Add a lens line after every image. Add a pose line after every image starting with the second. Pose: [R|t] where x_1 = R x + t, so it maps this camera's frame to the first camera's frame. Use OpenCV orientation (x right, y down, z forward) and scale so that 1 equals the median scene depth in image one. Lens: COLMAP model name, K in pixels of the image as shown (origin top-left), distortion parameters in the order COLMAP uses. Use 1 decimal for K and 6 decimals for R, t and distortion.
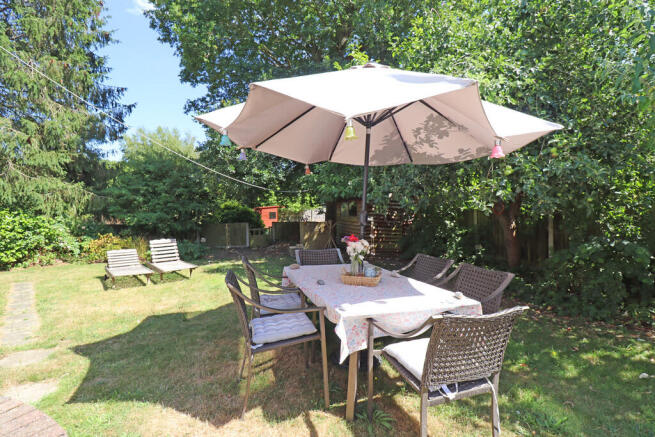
lens RADIAL K [[303.9, 0, 328.7], [0, 303.9, 214.3], [0, 0, 1]] dist [-0.023249, -0.000205]
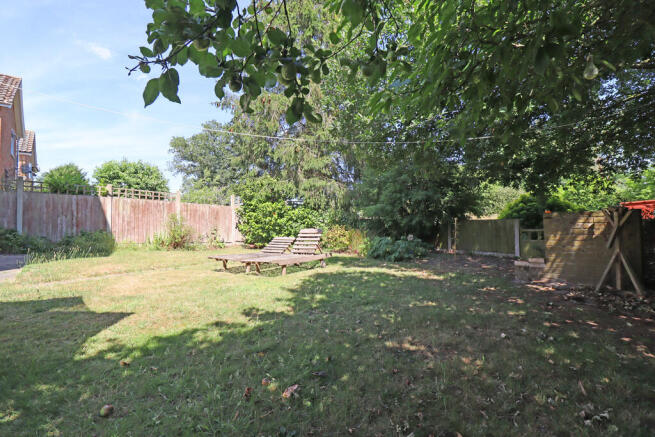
lens RADIAL K [[303.9, 0, 328.7], [0, 303.9, 214.3], [0, 0, 1]] dist [-0.023249, -0.000205]
pose [[0.371387, -0.015162, -0.928354, 0.232966], [-0.007544, 0.999784, -0.019346, 0.045406], [0.928448, 0.014188, 0.371192, 0.524866]]
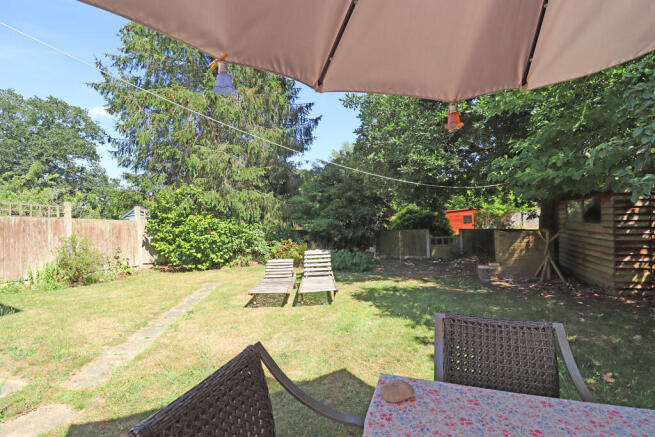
lens RADIAL K [[303.9, 0, 328.7], [0, 303.9, 214.3], [0, 0, 1]] dist [-0.023249, -0.000205]
pose [[0.804923, -0.019391, -0.593063, 0.009169], [0.012144, 0.999795, -0.016207, -0.004236], [0.593256, 0.005843, 0.804993, 0.208495]]
